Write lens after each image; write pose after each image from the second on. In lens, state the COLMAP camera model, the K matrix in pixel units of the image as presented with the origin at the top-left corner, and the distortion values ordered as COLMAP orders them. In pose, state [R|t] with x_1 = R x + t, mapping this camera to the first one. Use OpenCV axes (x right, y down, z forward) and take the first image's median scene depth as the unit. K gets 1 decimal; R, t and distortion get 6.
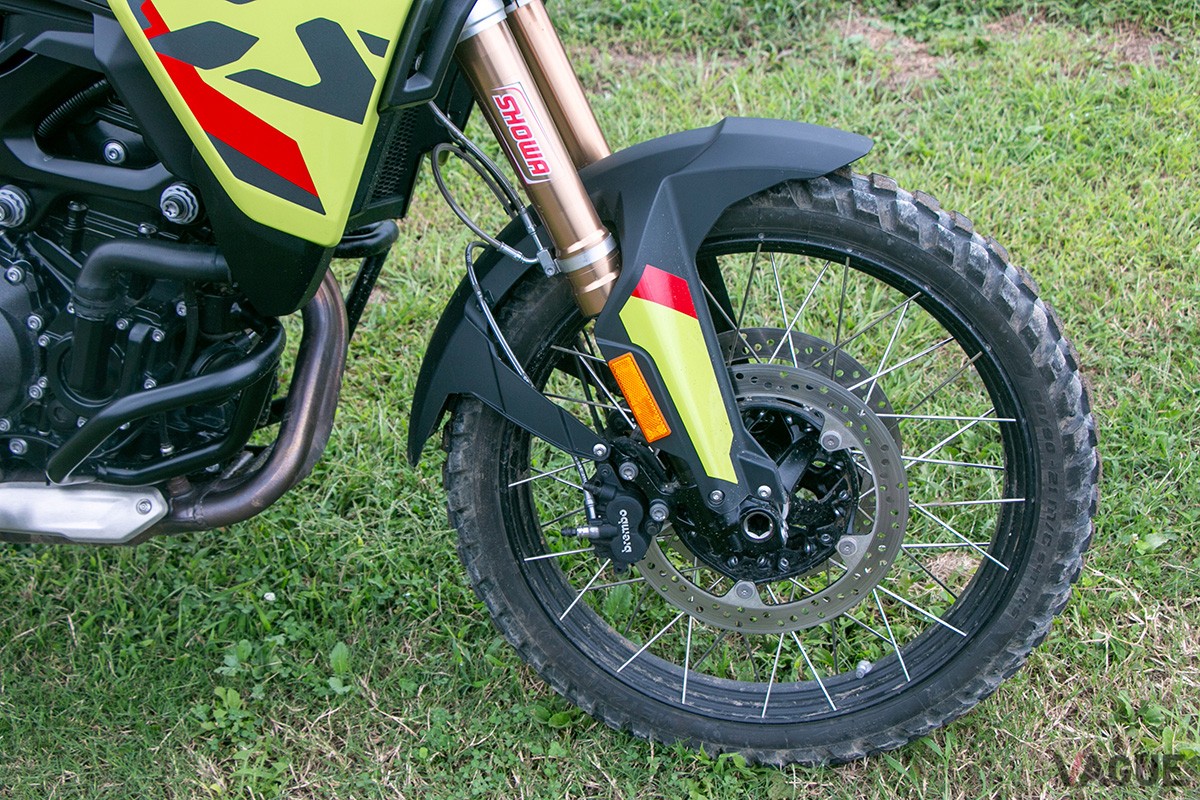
lens RADIAL K [[1562.9, 0, 565.1], [0, 1562.9, 404.3], [0, 0, 1]] dist [0.029943, 0.092951]
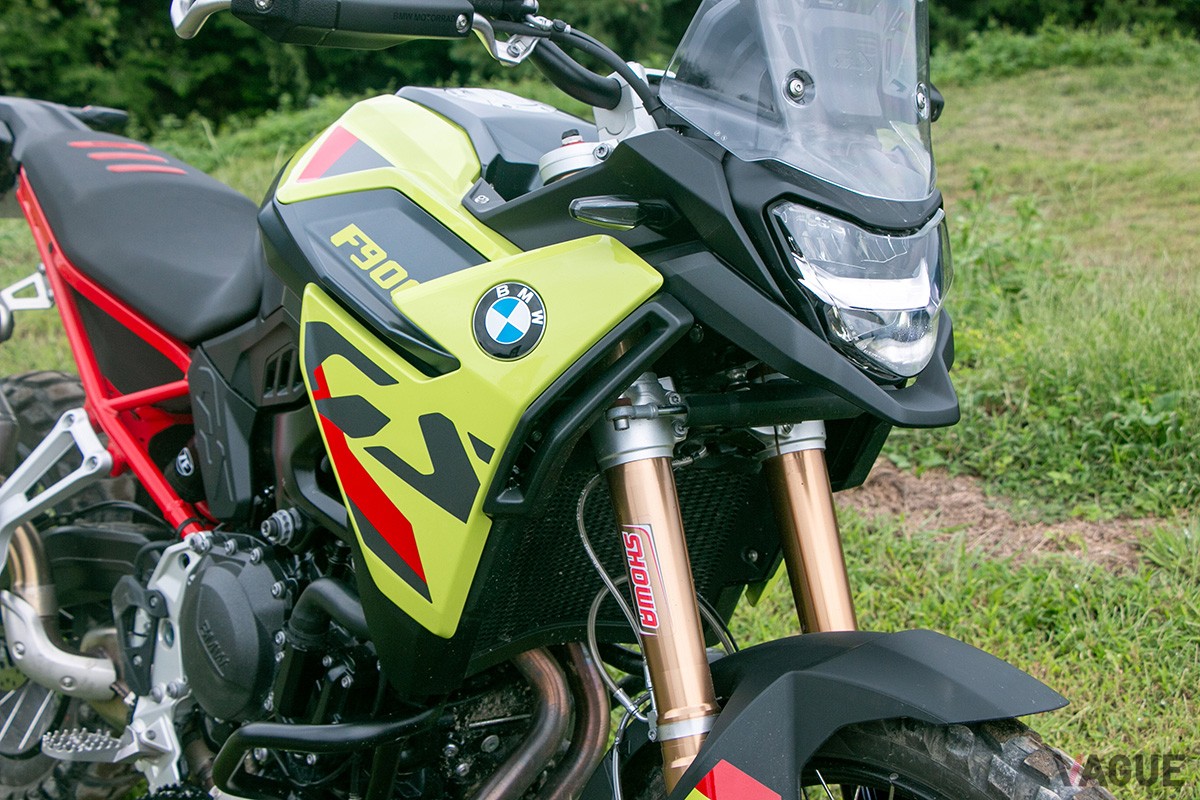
lens RADIAL K [[1913.3, 0, 578.5], [0, 1913.3, 426.0], [0, 0, 1]] dist [0.051781, 0.719030]
pose [[0.772209, 0.207319, -0.600594, 0.577290], [-0.335945, 0.935554, -0.108995, -0.116368], [0.539291, 0.285933, 0.792090, 0.058307]]
